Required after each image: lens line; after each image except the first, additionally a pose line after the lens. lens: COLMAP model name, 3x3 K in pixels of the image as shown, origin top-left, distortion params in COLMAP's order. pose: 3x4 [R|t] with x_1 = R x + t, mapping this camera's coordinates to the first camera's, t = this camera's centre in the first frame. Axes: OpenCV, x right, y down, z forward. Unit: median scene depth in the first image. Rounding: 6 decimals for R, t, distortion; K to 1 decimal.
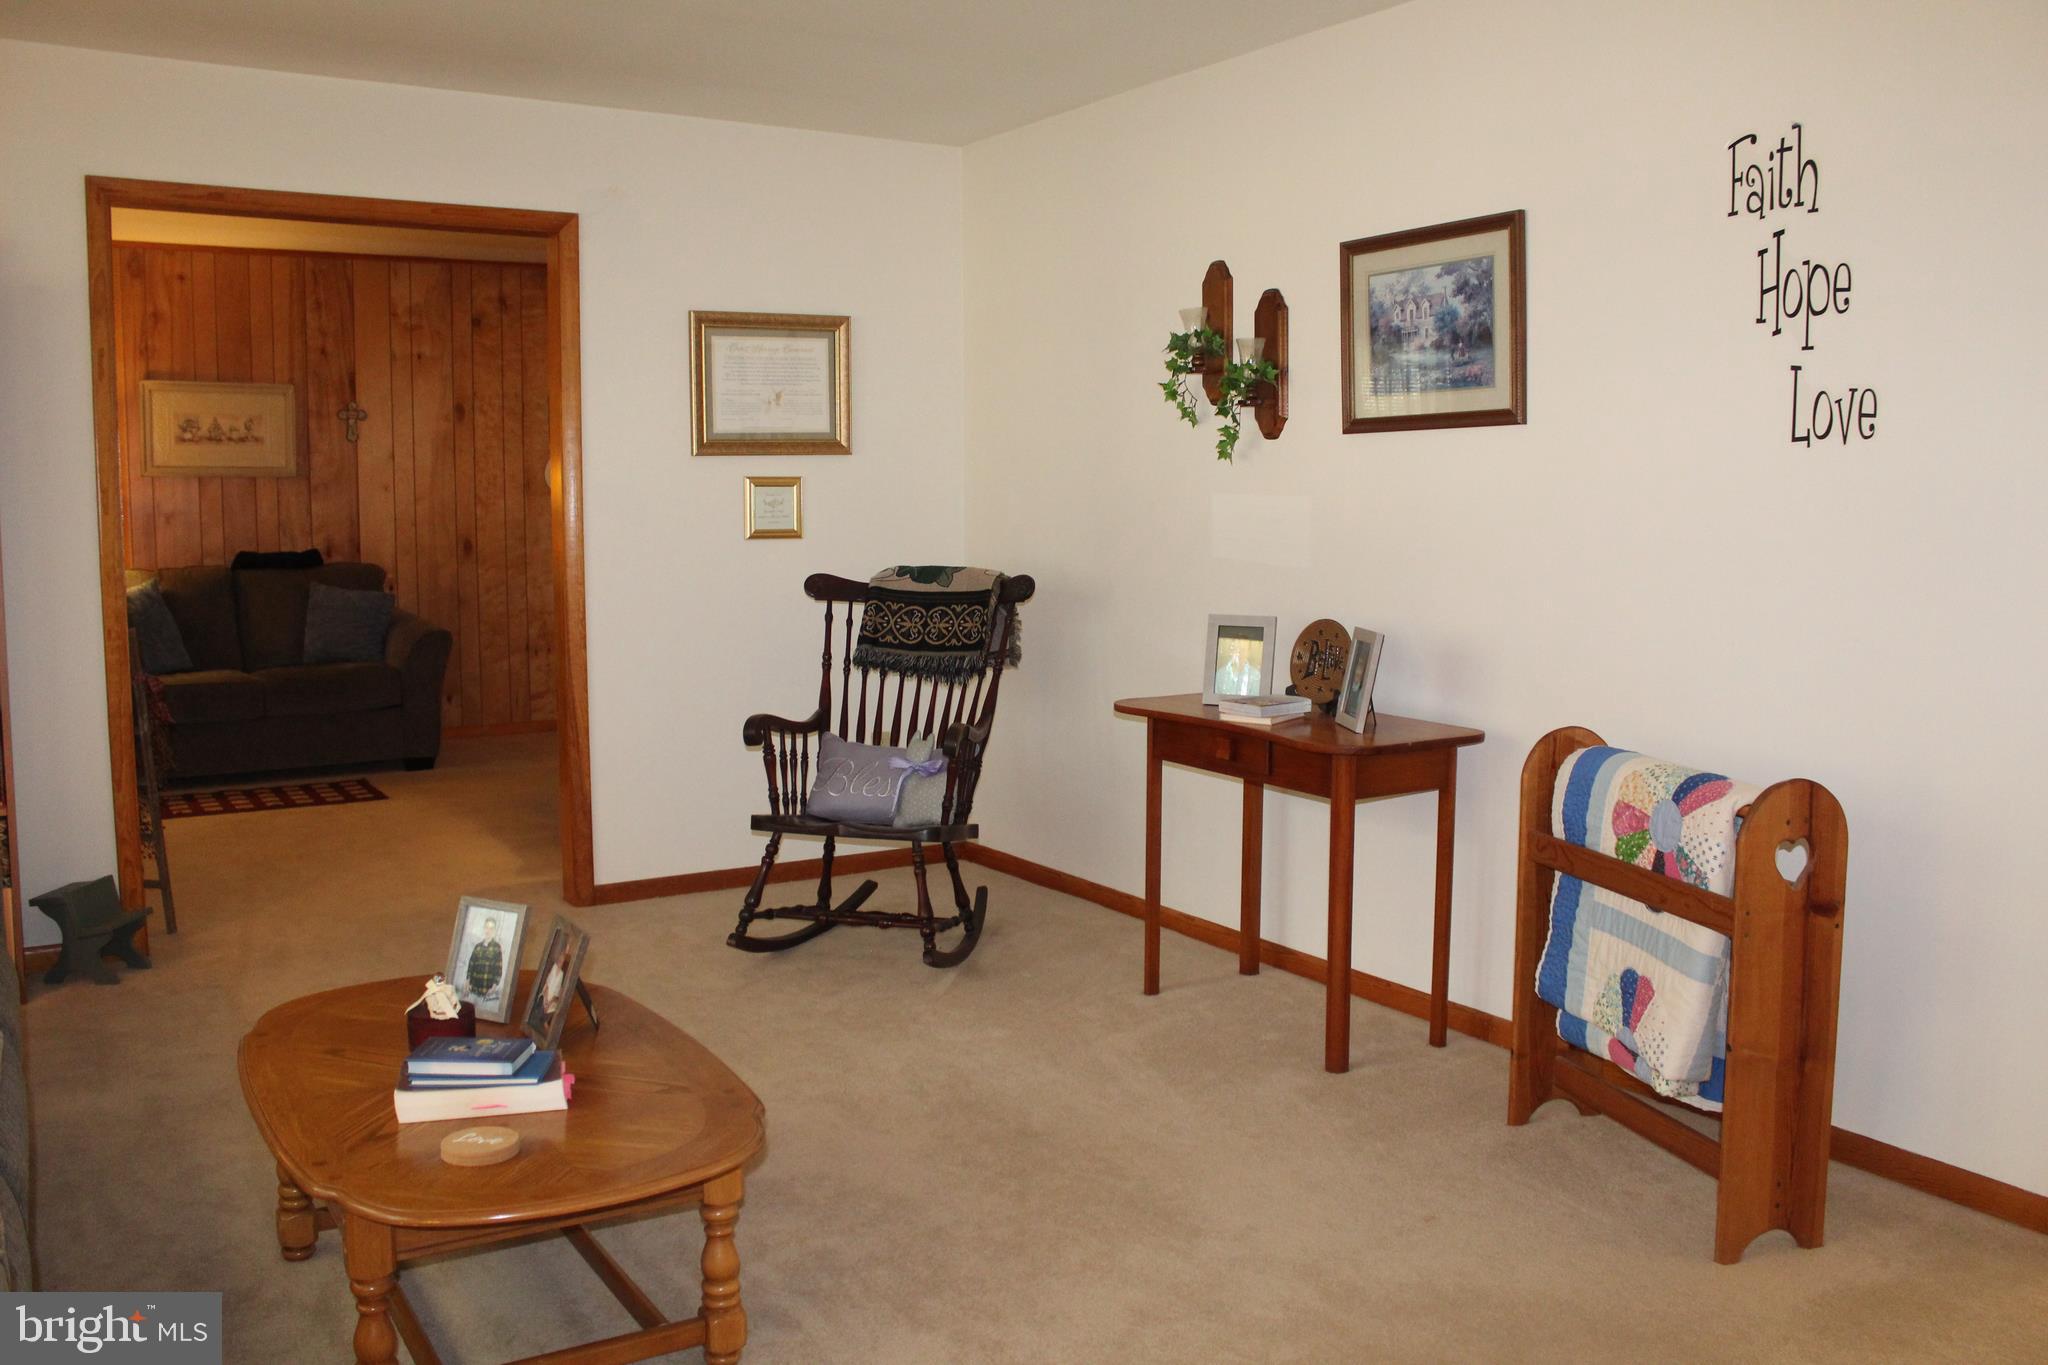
lens RADIAL K [[1773.1, 0, 1024.0], [0, 1773.1, 682.5], [0, 0, 1]] dist [-0.006464, -0.001464]
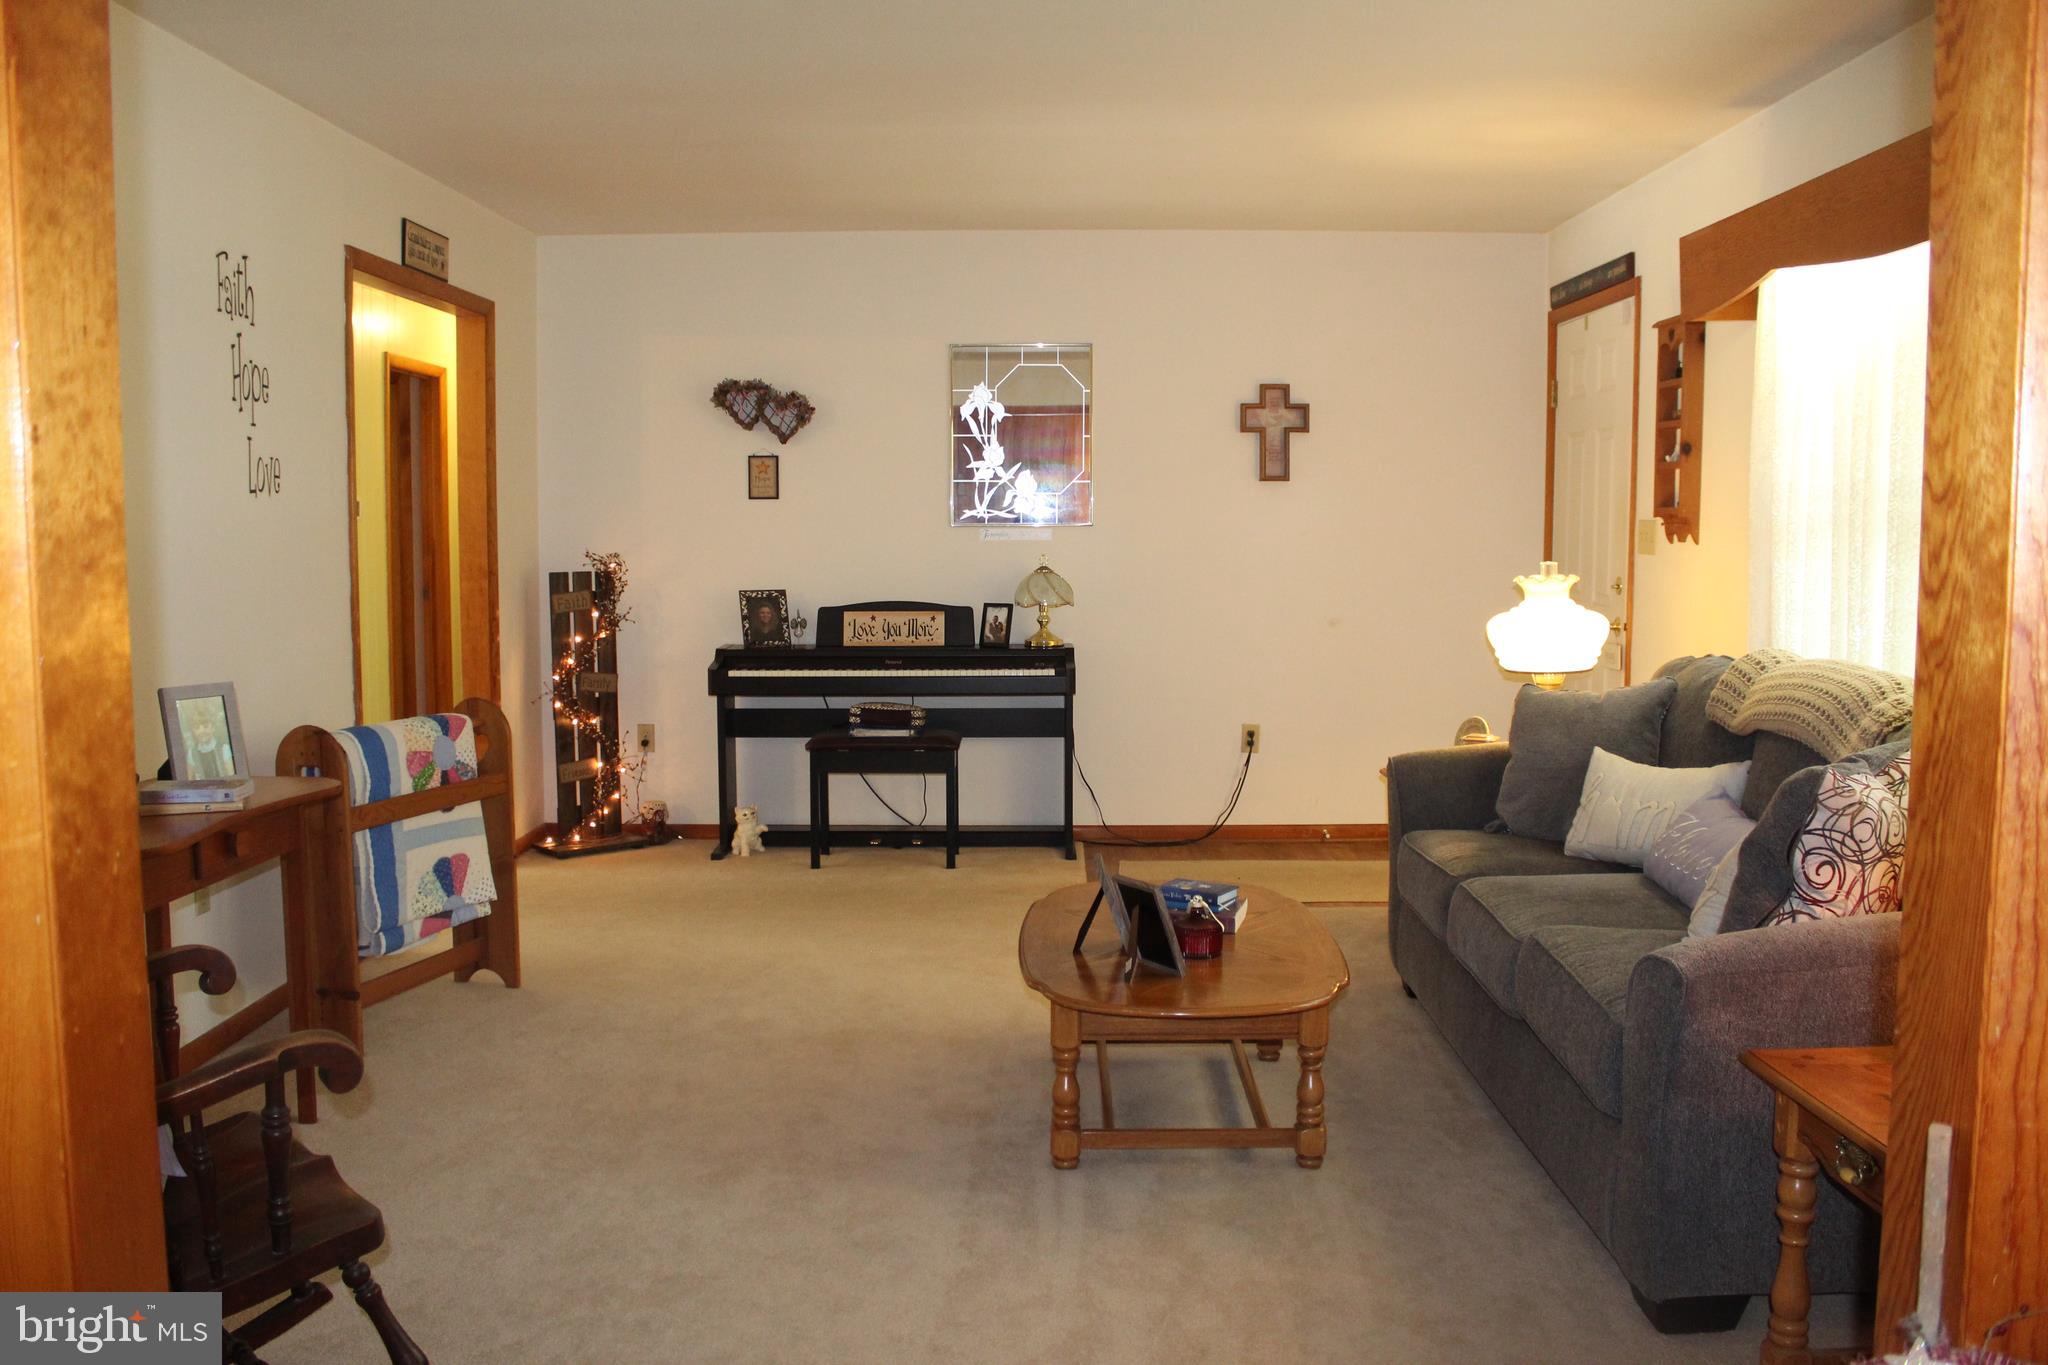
lens RADIAL K [[1773.1, 0, 1024.0], [0, 1773.1, 682.5], [0, 0, 1]] dist [-0.006464, -0.001464]
pose [[-0.853339, -0.049302, 0.519021, -0.791024], [0.050130, 0.983147, 0.175810, -0.205963], [-0.518941, 0.176044, -0.836486, 1.889801]]
